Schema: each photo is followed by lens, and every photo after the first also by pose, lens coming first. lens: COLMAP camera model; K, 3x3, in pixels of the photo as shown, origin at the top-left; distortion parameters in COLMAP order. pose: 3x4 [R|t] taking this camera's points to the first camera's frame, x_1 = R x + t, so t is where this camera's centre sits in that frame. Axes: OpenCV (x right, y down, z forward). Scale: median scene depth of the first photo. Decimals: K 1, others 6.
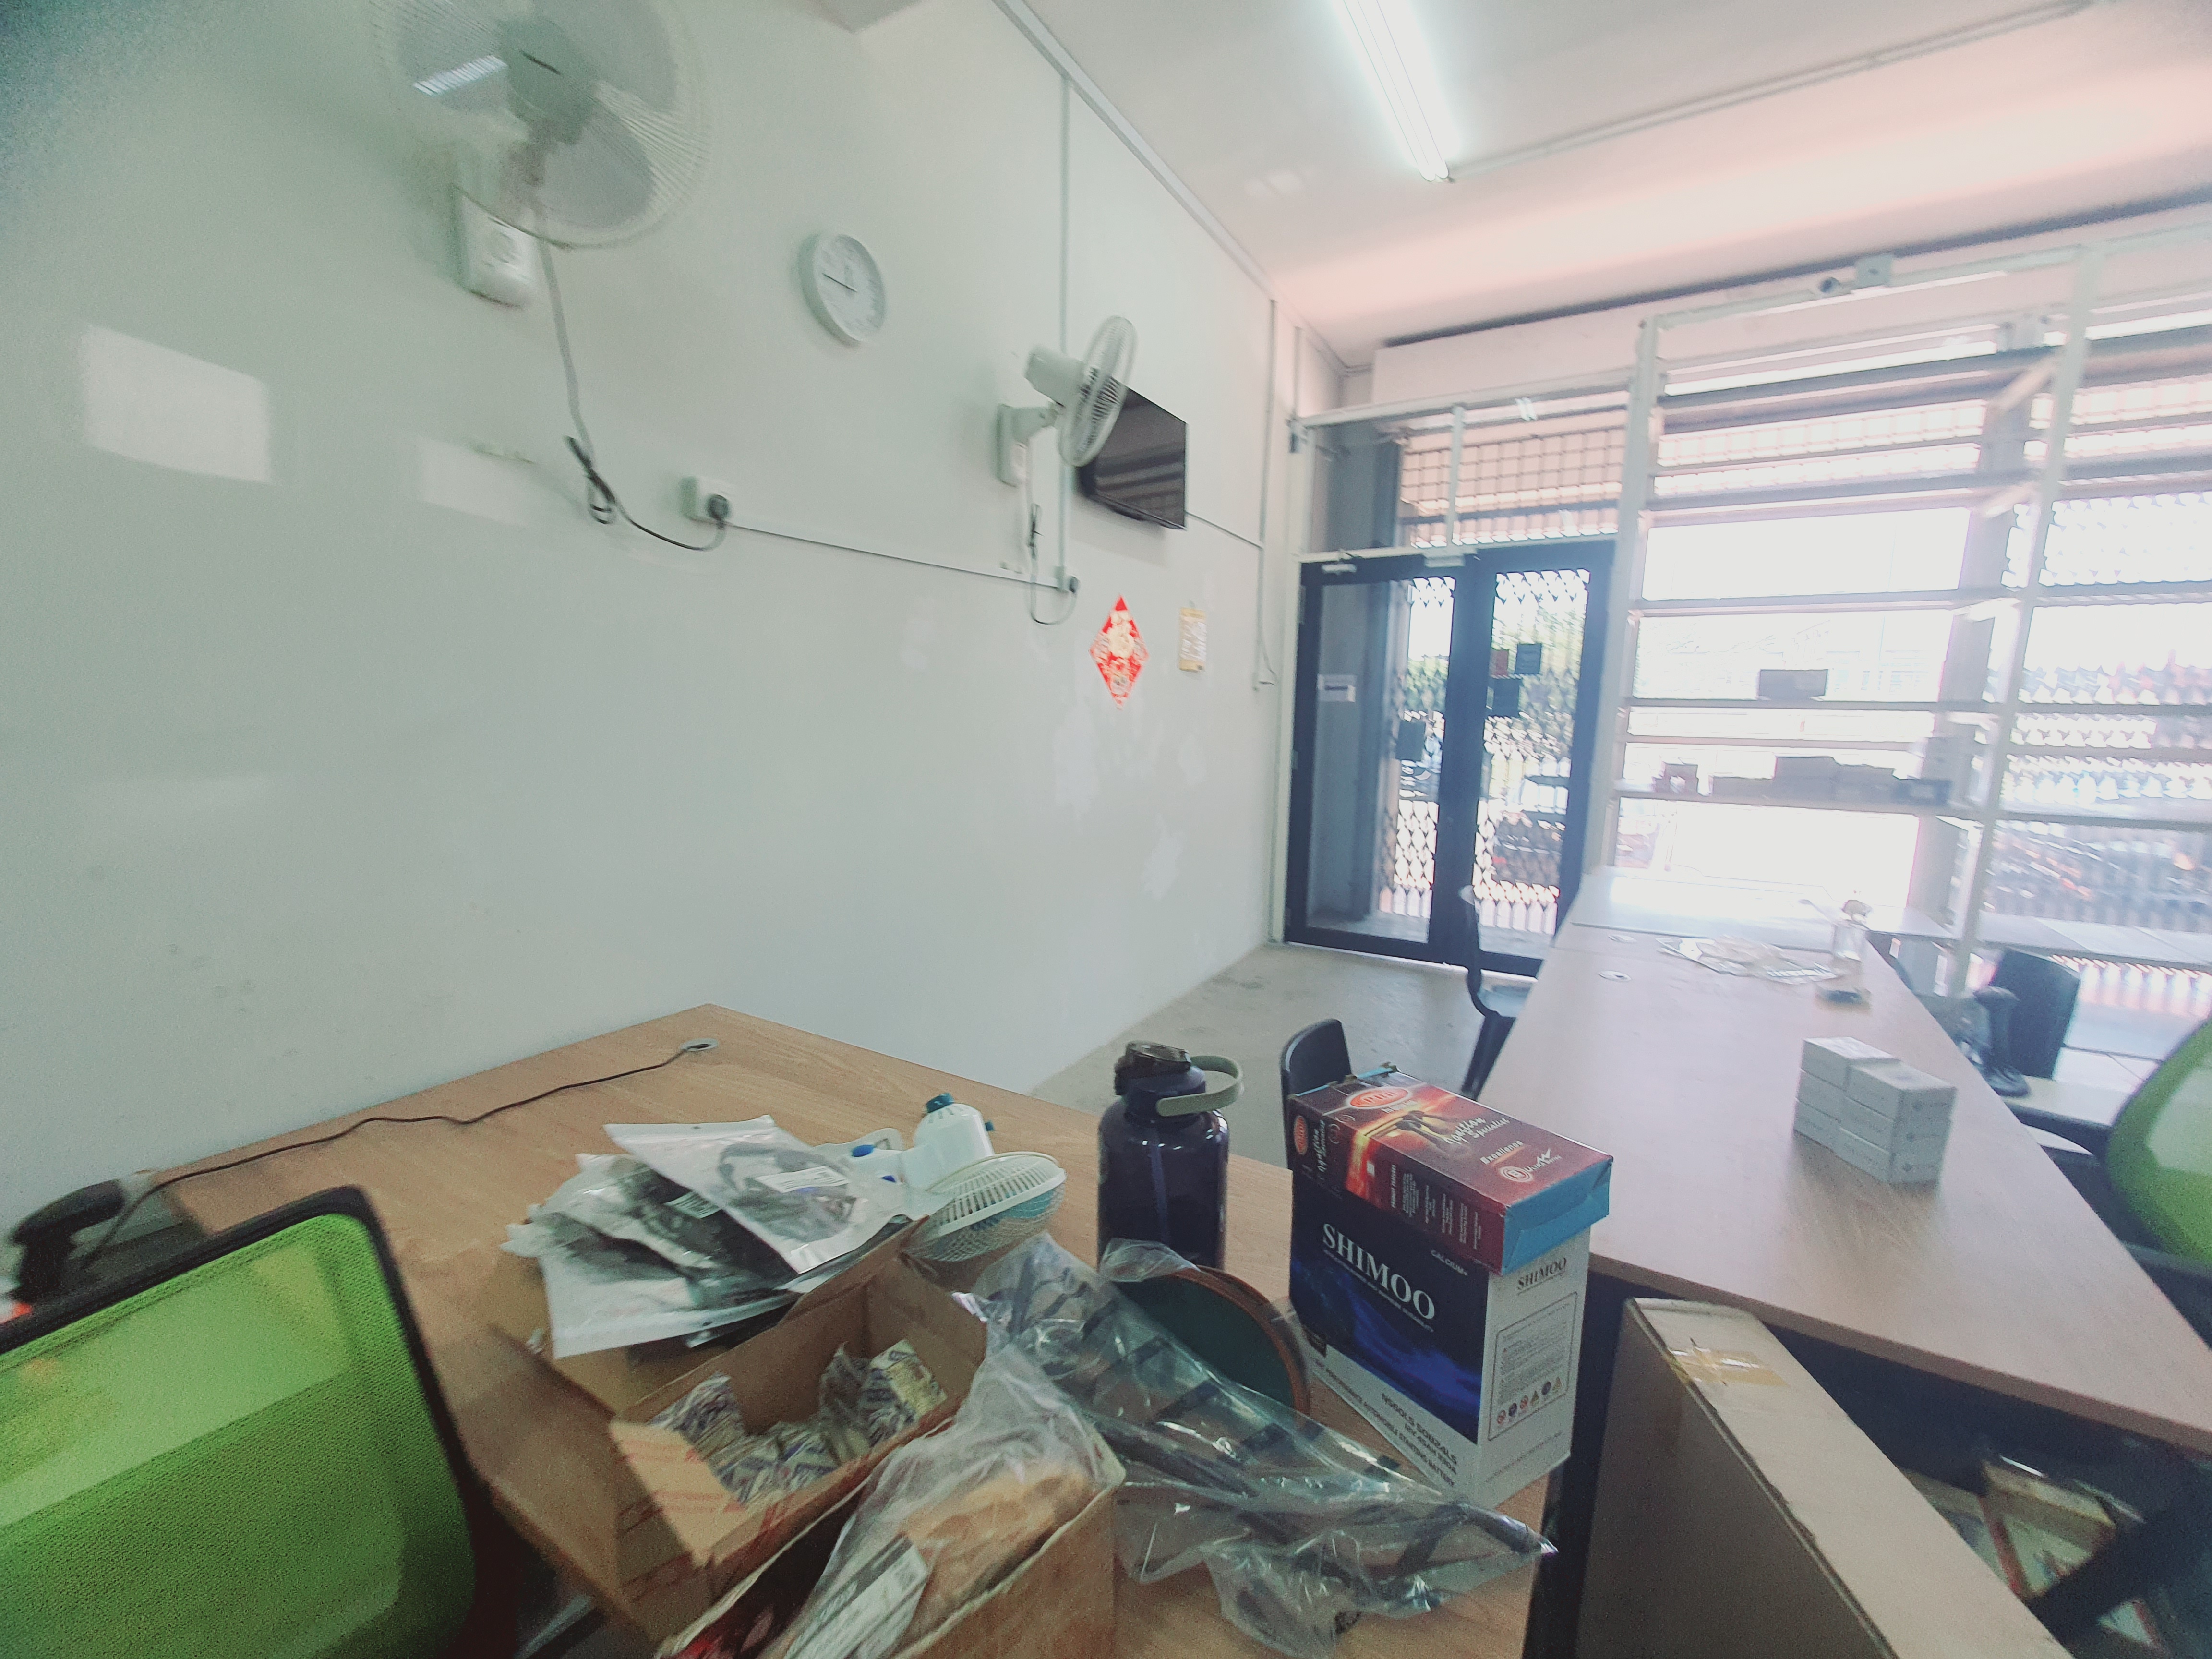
lens RADIAL K [[894.4, 0, 1106.7], [0, 894.4, 838.5], [0, 0, 1]] dist [-0.001121, -0.000065]
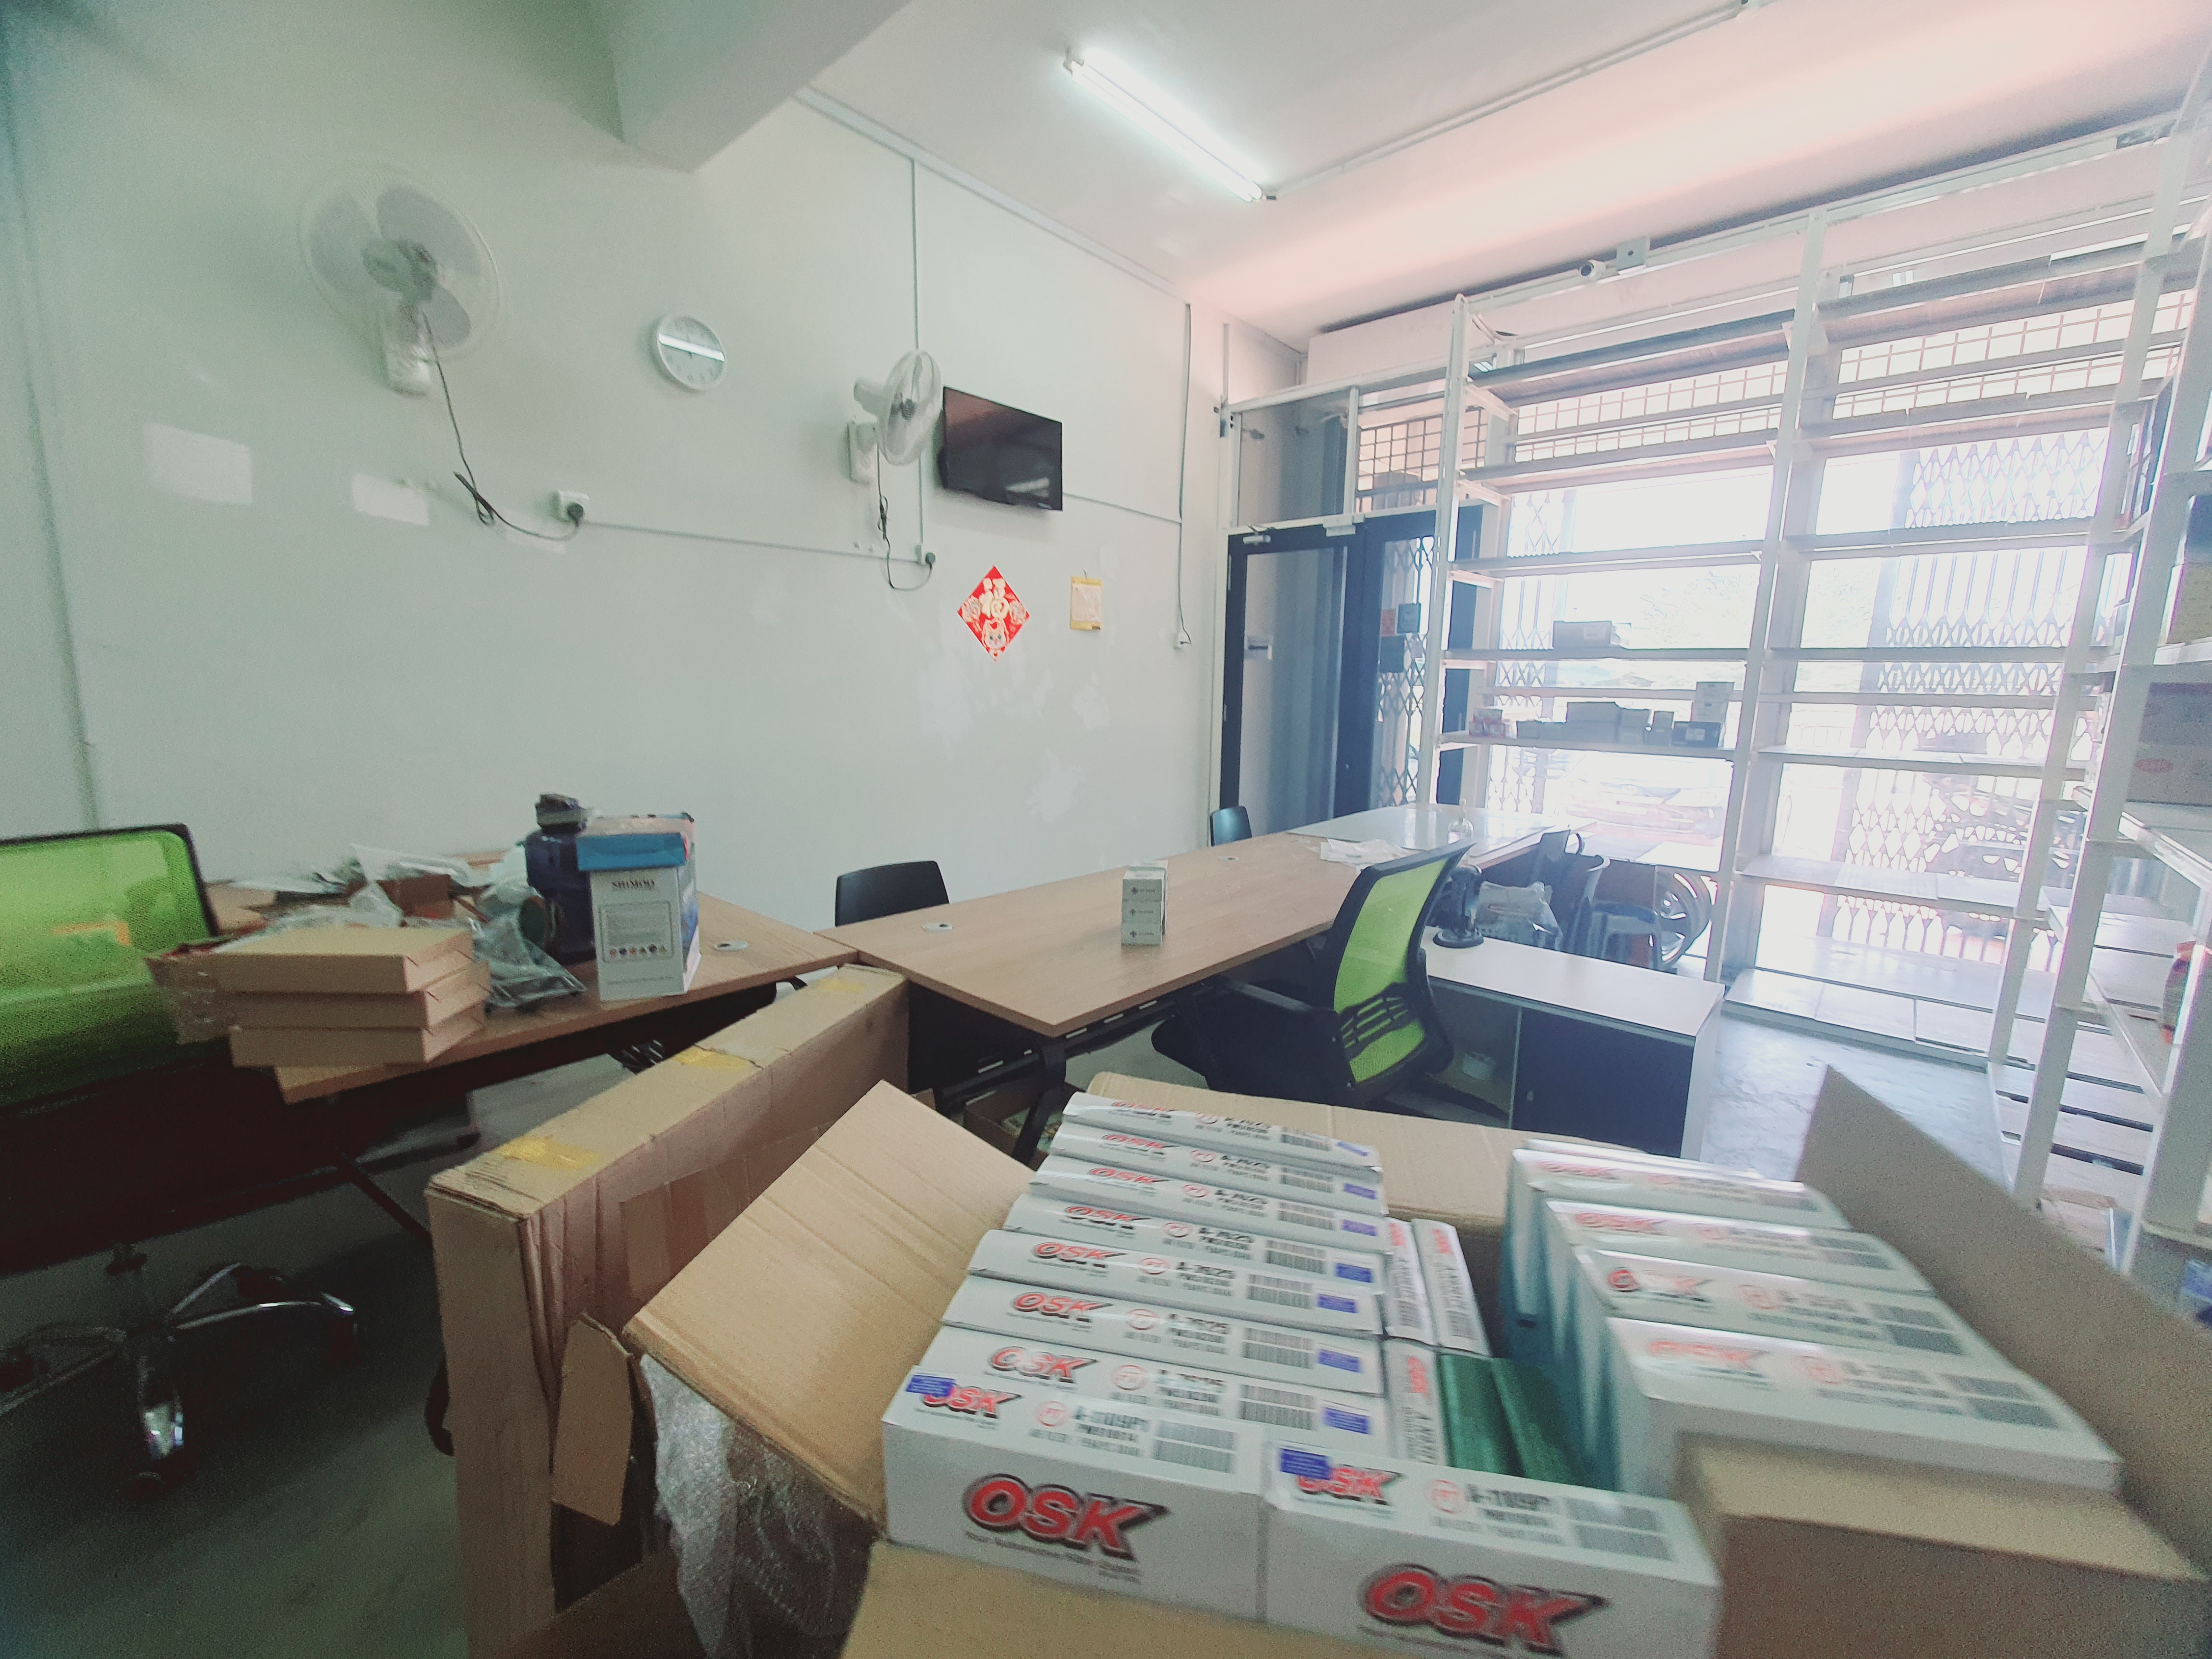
lens RADIAL K [[889.1, 0, 1107.4], [0, 889.1, 826.1], [0, 0, 1]] dist [0.001009, 0.000098]
pose [[0.981556, 0.032921, -0.188321, 0.408260], [-0.030933, 0.999430, 0.013486, 0.061862], [0.188657, -0.007412, 0.982015, -0.169155]]
